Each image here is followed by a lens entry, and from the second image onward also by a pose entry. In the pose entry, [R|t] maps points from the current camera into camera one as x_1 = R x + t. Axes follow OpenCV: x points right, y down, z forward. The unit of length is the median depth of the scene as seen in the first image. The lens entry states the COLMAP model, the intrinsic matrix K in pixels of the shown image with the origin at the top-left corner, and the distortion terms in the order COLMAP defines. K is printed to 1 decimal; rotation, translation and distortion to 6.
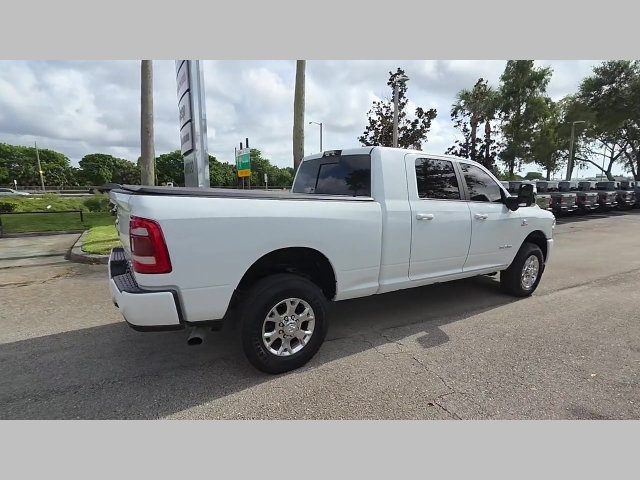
lens RADIAL K [[331.0, 0, 314.9], [0, 331.0, 240.3], [0, 0, 1]] dist [0.012604, -0.003921]
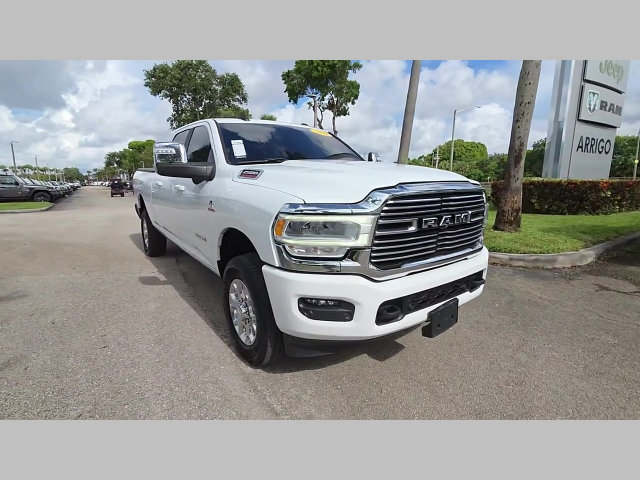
lens RADIAL K [[331.0, 0, 315.4], [0, 331.0, 240.1], [0, 0, 1]] dist [0.012604, -0.003921]
pose [[0.037179, 0.170739, -0.984615, 0.305553], [-0.151170, 0.974918, 0.163349, -0.029452], [0.987808, 0.142771, 0.062058, 0.289636]]
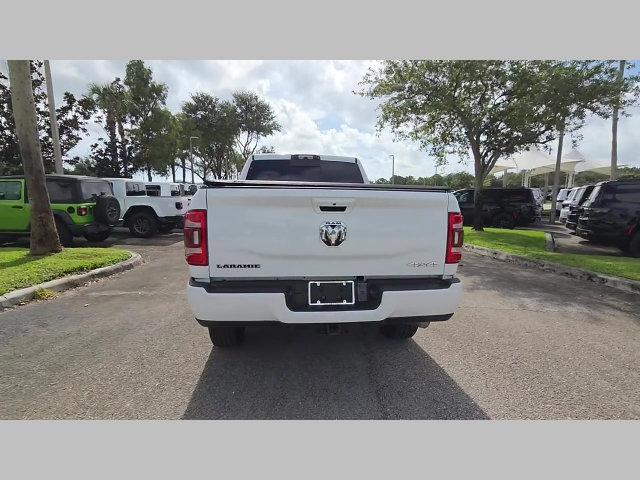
lens RADIAL K [[329.6, 0, 317.2], [0, 329.6, 240.4], [0, 0, 1]] dist [0.007396, -0.002832]
pose [[0.438452, -0.127900, 0.889607, -0.200485], [0.134331, 0.988030, 0.075843, -0.014422], [-0.888659, 0.086249, 0.450385, 0.107672]]
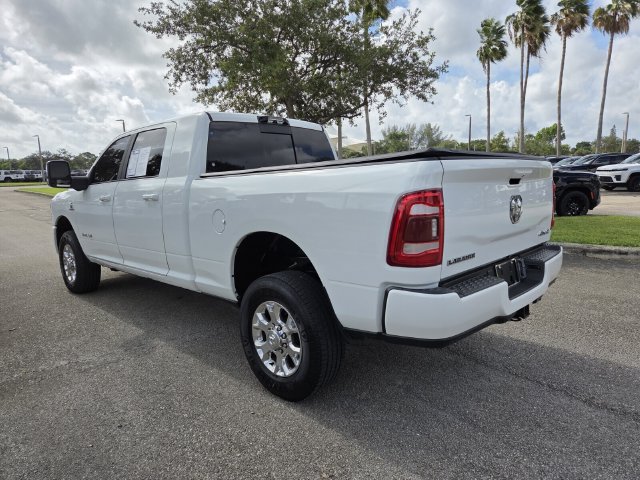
lens RADIAL K [[430.4, 0, 325.5], [0, 430.4, 233.7], [0, 0, 1]] dist [0.069972, -0.053107]
pose [[-0.241738, -0.138106, 0.960463, -0.216301], [0.169413, 0.968610, 0.181916, -0.035851], [-0.955438, 0.206691, -0.210753, 0.248304]]
